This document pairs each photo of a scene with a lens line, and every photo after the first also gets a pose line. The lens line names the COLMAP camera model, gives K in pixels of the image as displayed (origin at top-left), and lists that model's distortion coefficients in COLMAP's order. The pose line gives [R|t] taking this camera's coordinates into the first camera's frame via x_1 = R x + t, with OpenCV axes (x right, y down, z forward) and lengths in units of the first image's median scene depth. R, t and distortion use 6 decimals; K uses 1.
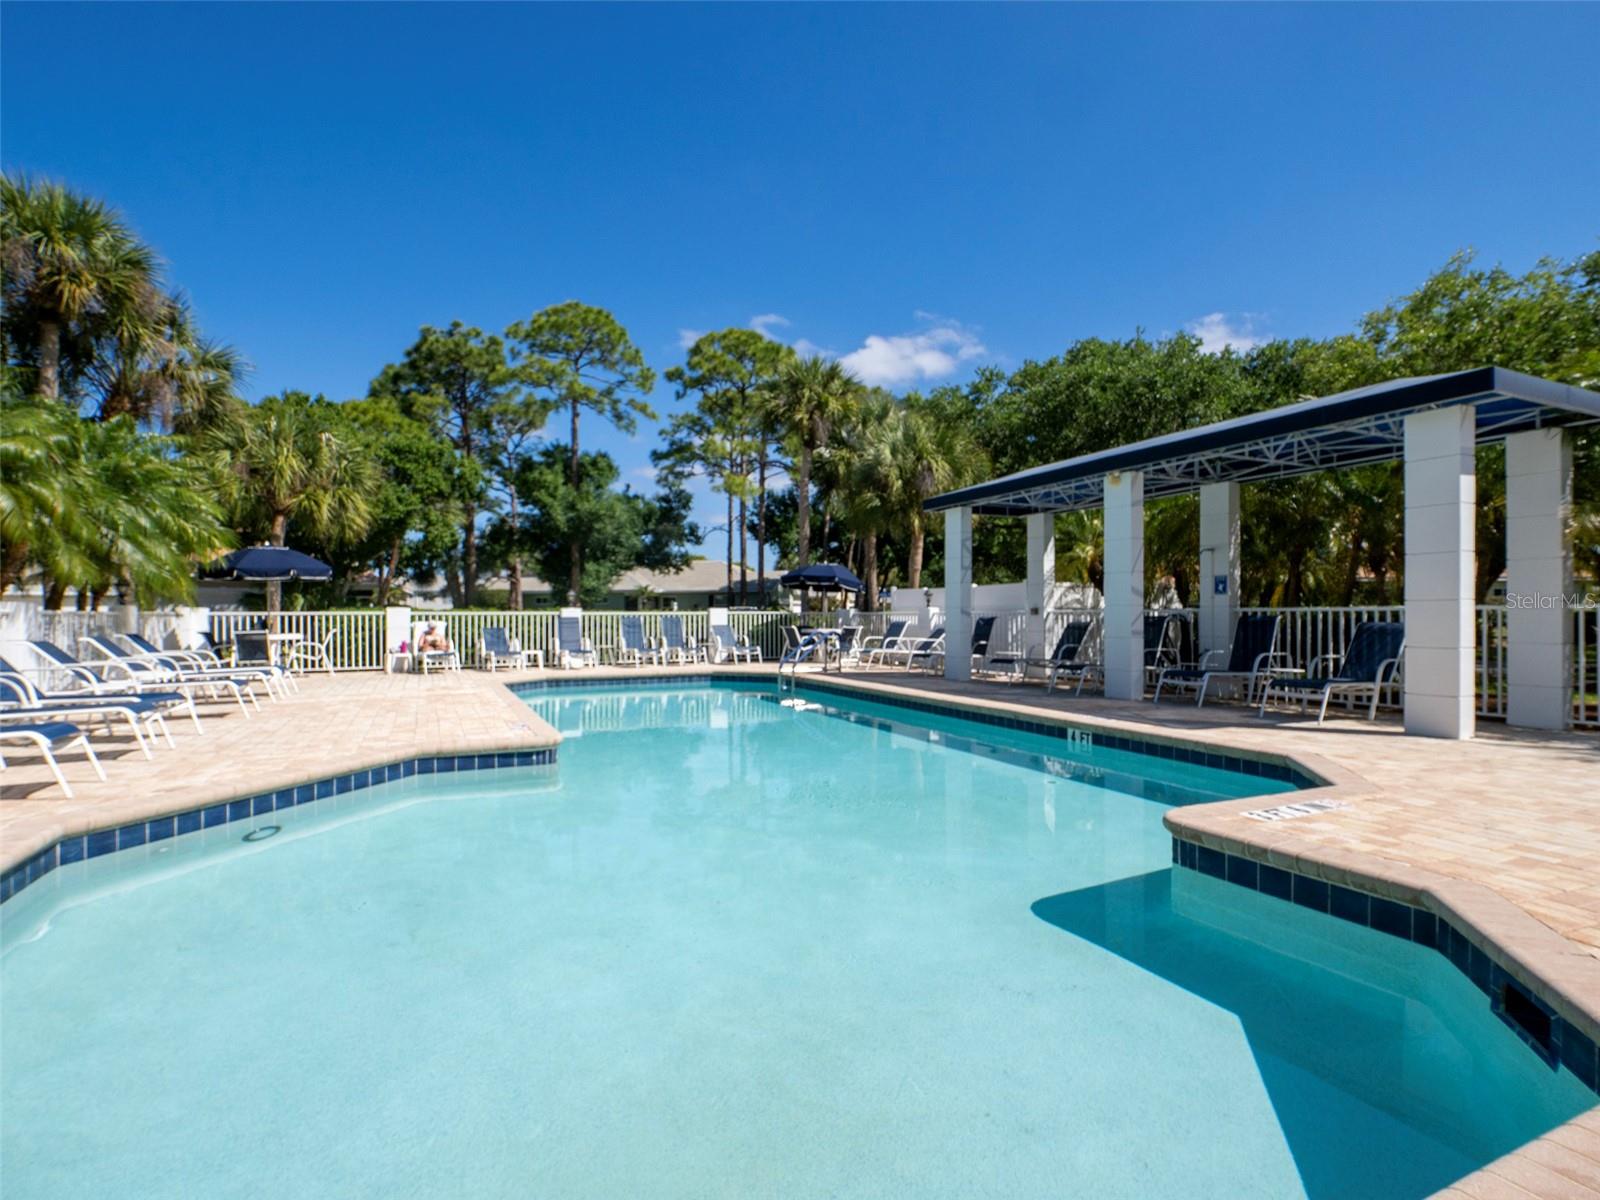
lens RADIAL K [[762.8, 0, 800.0], [0, 762.8, 600.0], [0, 0, 1]] dist [-0.001588, -0.000675]
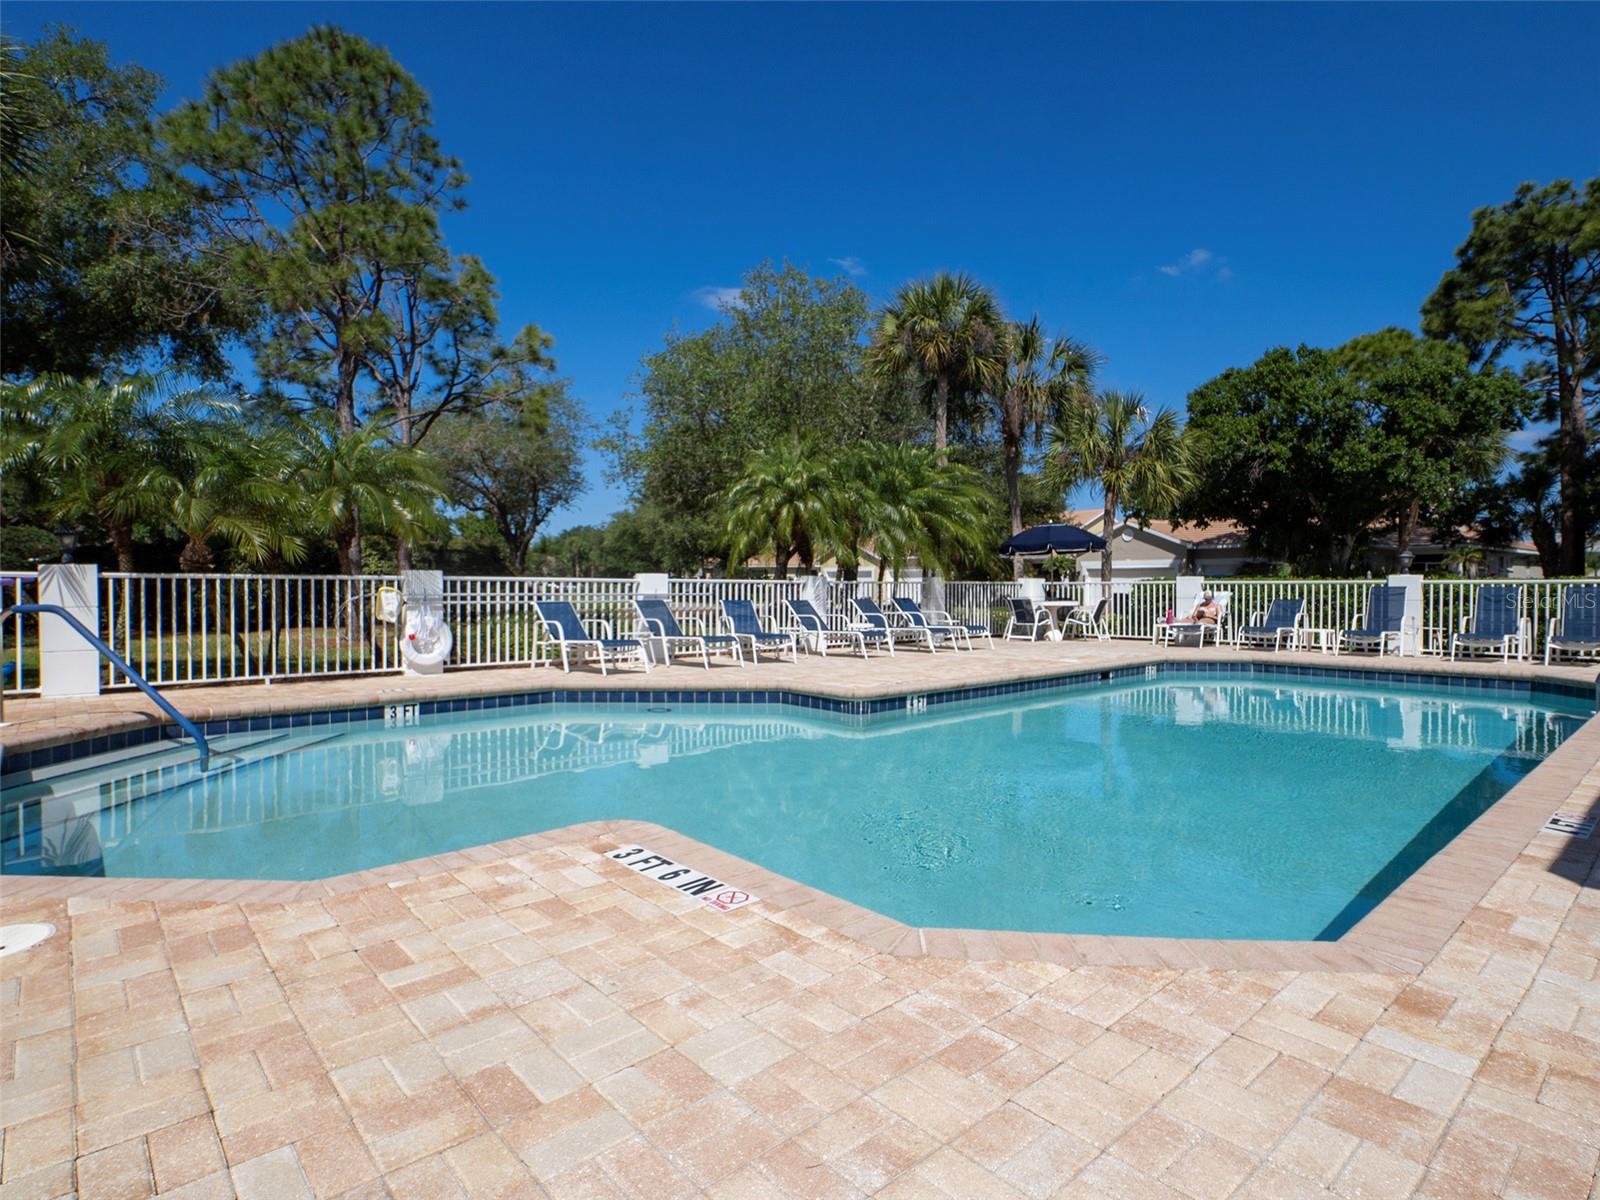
lens RADIAL K [[848.7, 0, 800.0], [0, 848.7, 600.0], [0, 0, 1]] dist [0.003470, -0.000220]
pose [[0.312273, 0.017224, -0.949836, 0.352165], [0.017132, 0.999571, 0.023758, 0.006197], [0.949838, -0.023691, 0.311844, 0.225147]]
